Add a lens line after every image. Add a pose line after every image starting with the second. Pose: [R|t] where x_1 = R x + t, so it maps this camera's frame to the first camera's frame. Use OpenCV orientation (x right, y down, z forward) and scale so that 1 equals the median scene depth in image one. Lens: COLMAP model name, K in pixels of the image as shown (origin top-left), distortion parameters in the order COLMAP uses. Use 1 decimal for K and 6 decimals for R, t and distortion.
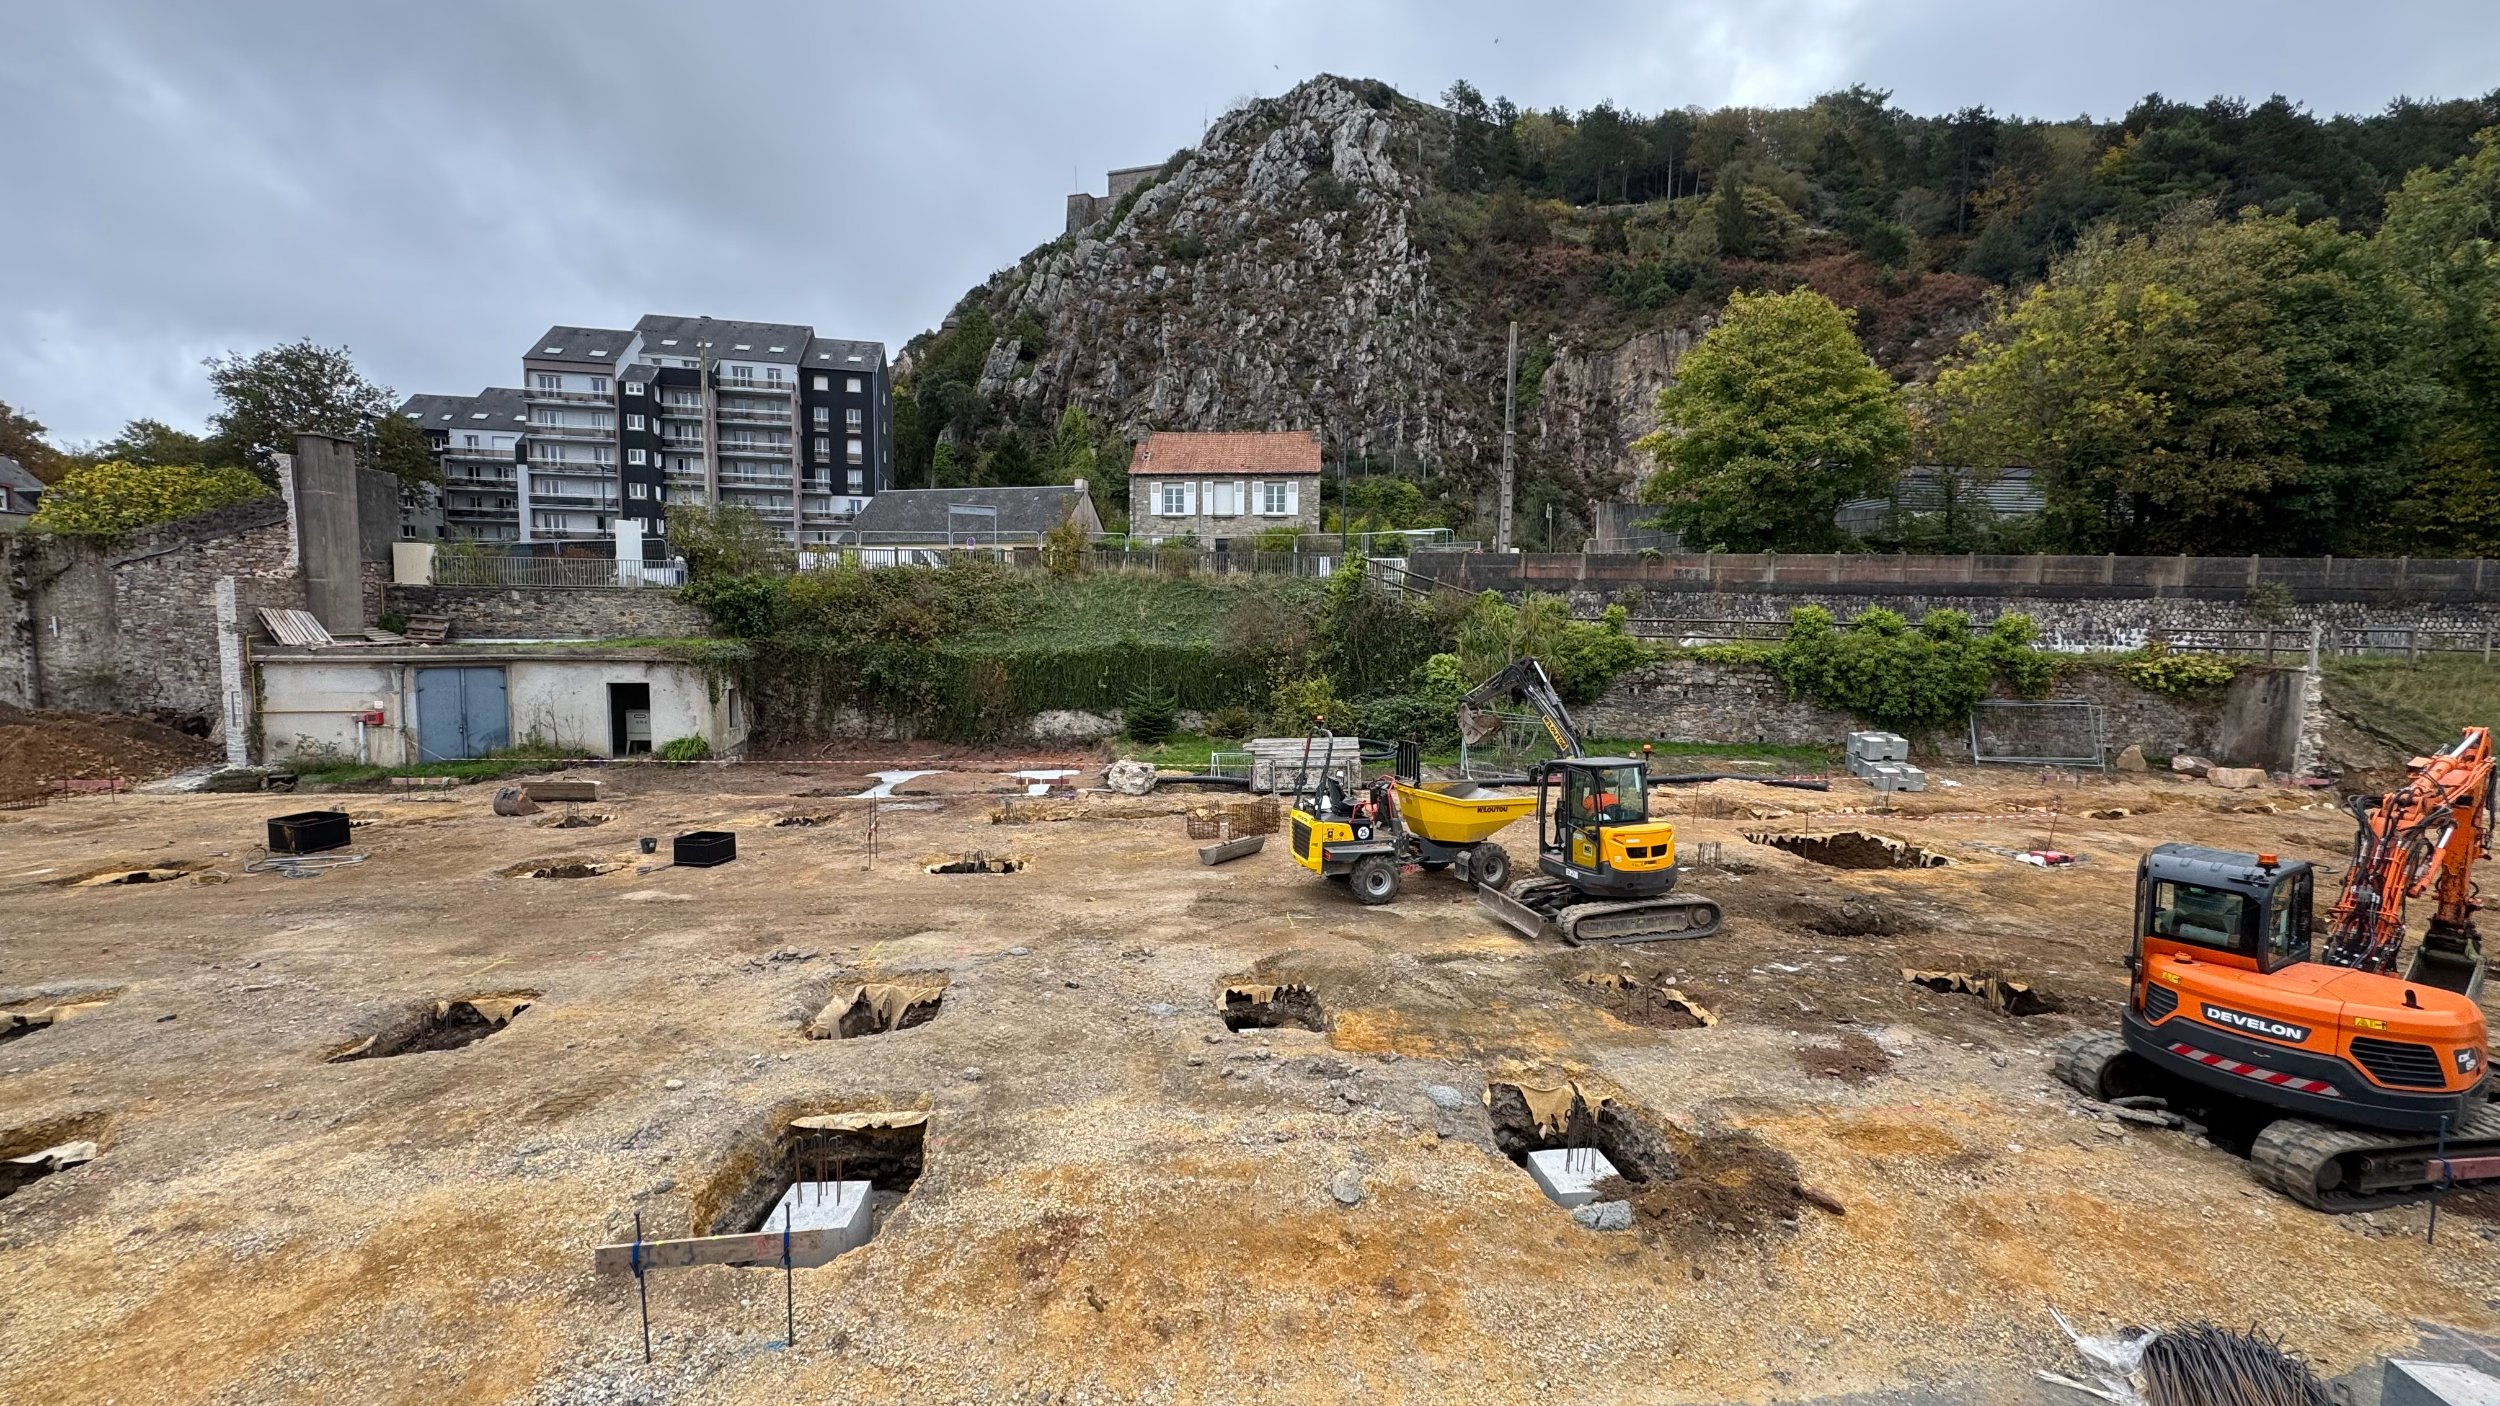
lens RADIAL K [[988.5, 0, 1252.5], [0, 988.5, 694.3], [0, 0, 1]] dist [-0.000875, -0.000341]
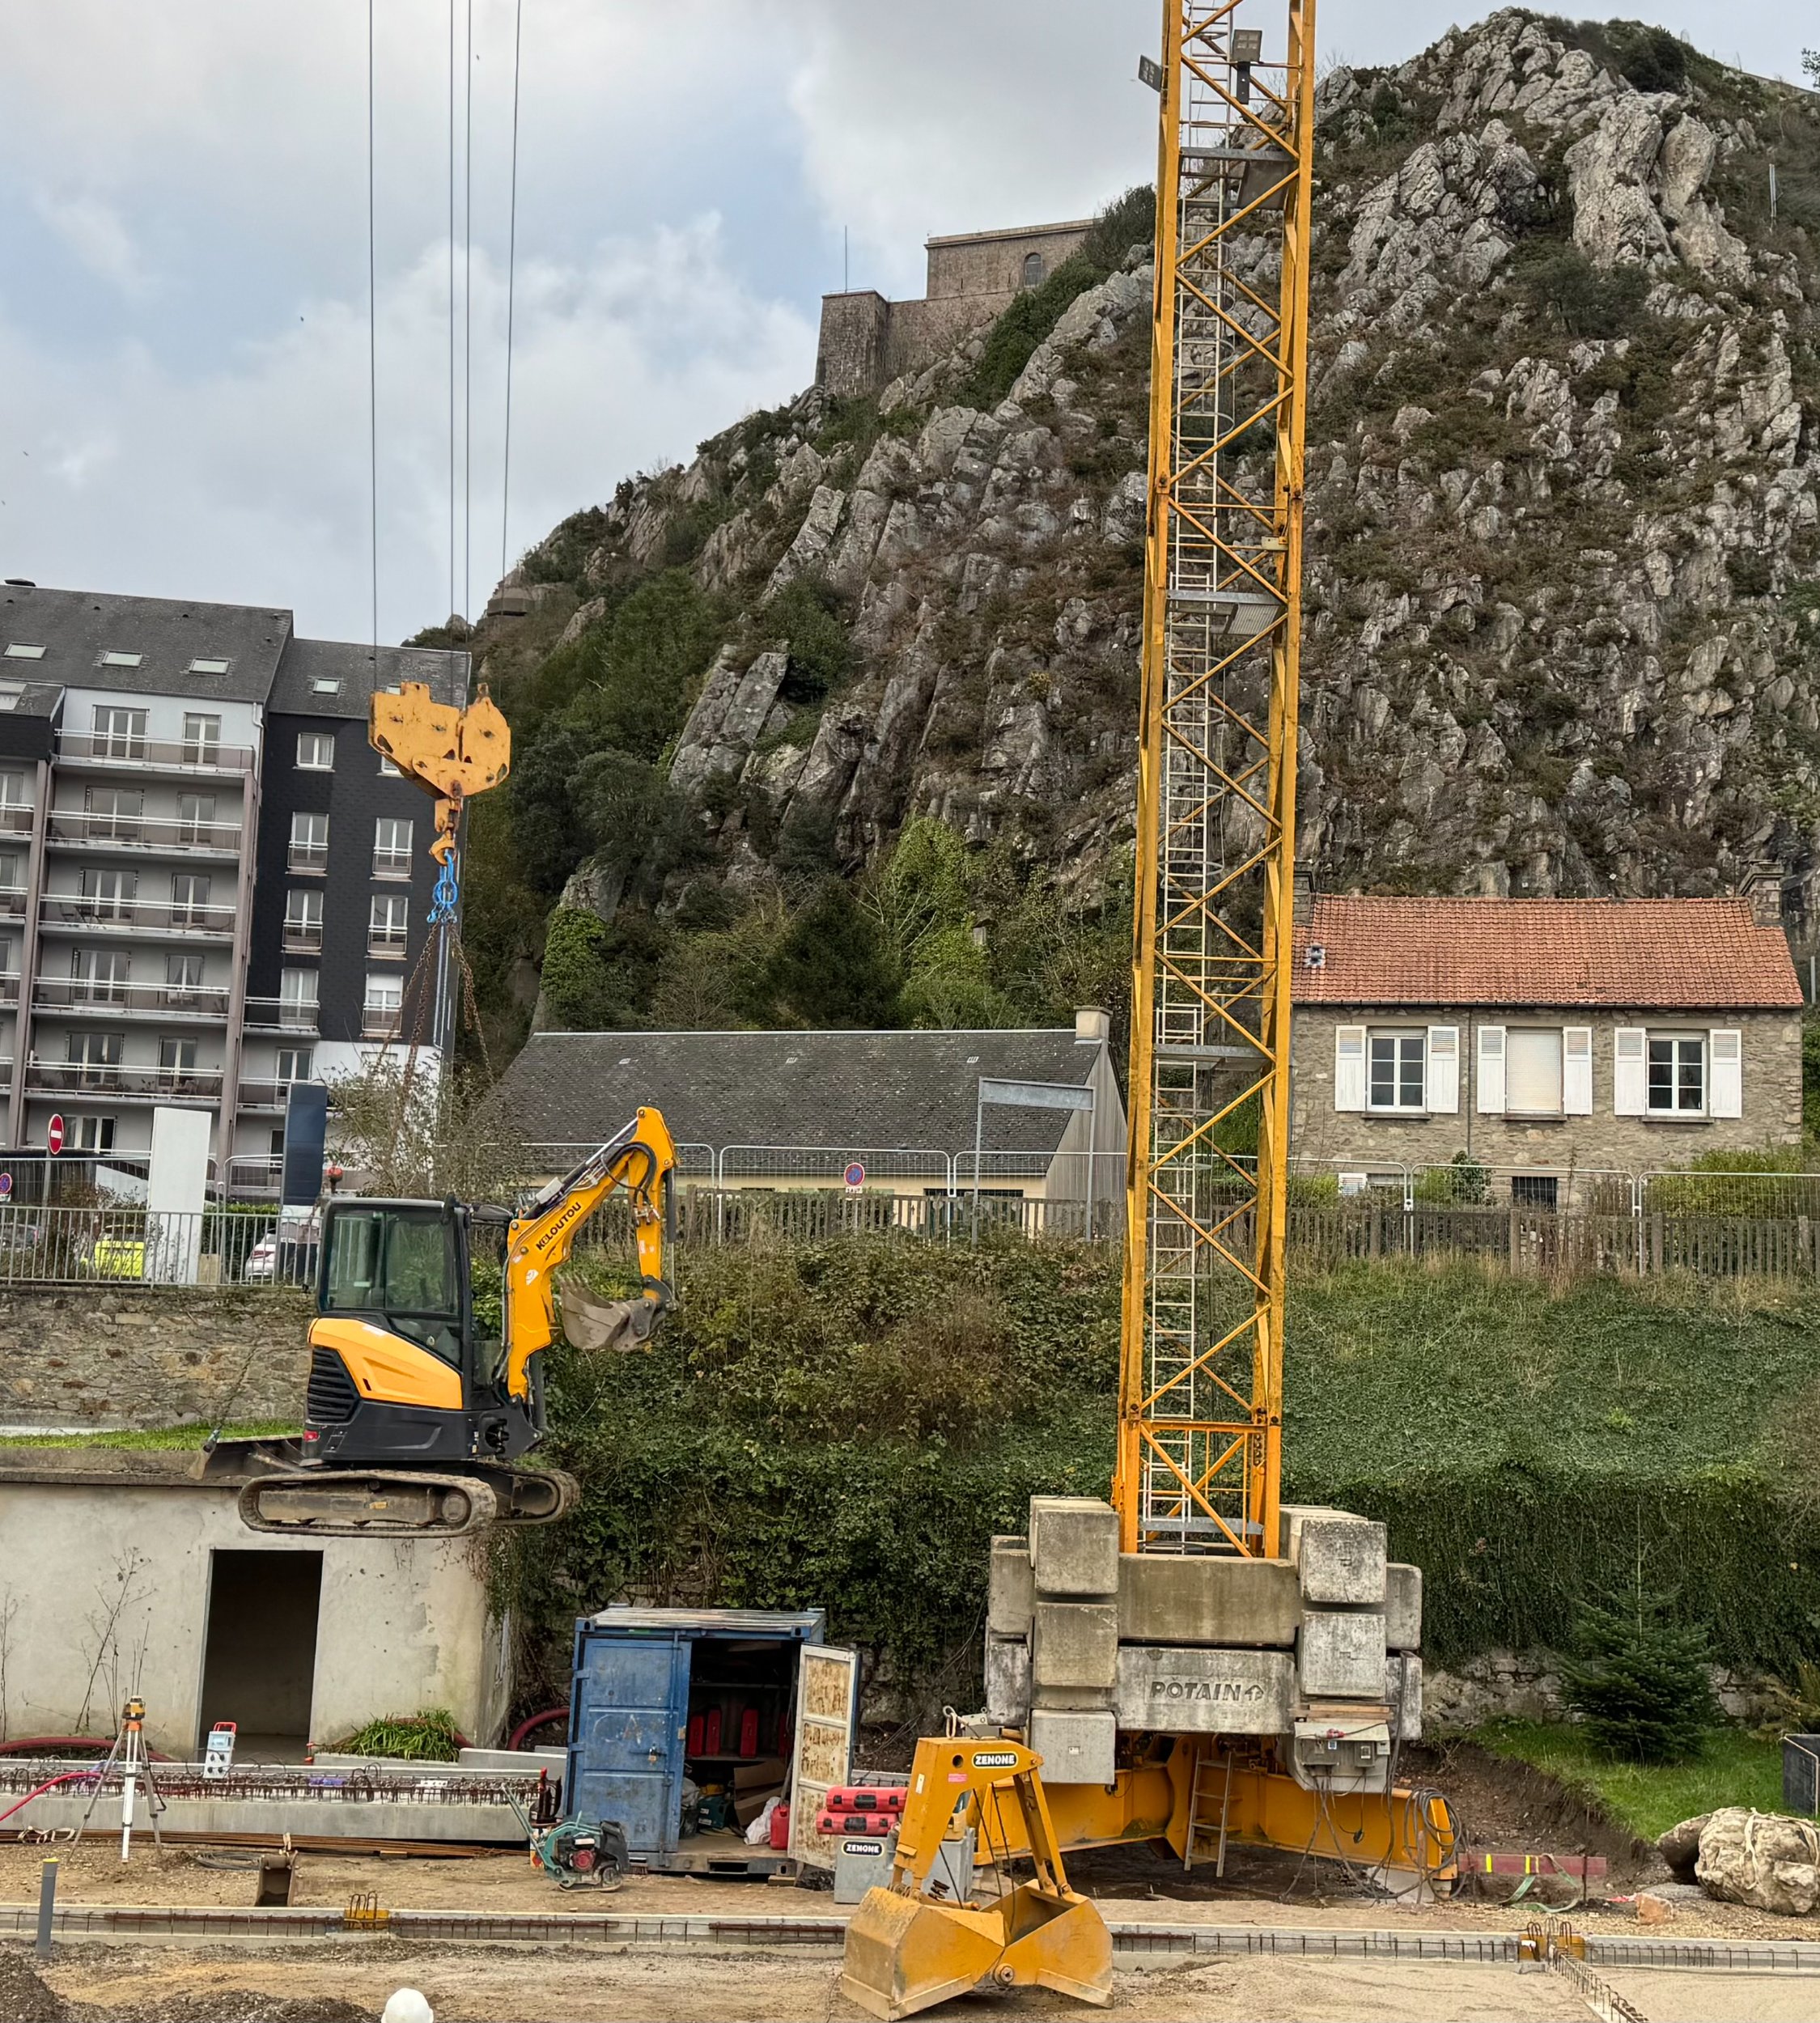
lens RADIAL K [[2756.4, 0, 911.5], [0, 2756.4, 983.3], [0, 0, 1]] dist [0.209560, -0.325370]
pose [[0.999547, 0.015871, -0.025556, -0.157083], [-0.021080, 0.975582, -0.218624, 0.002668], [0.021462, 0.219063, 0.975475, -0.023005]]
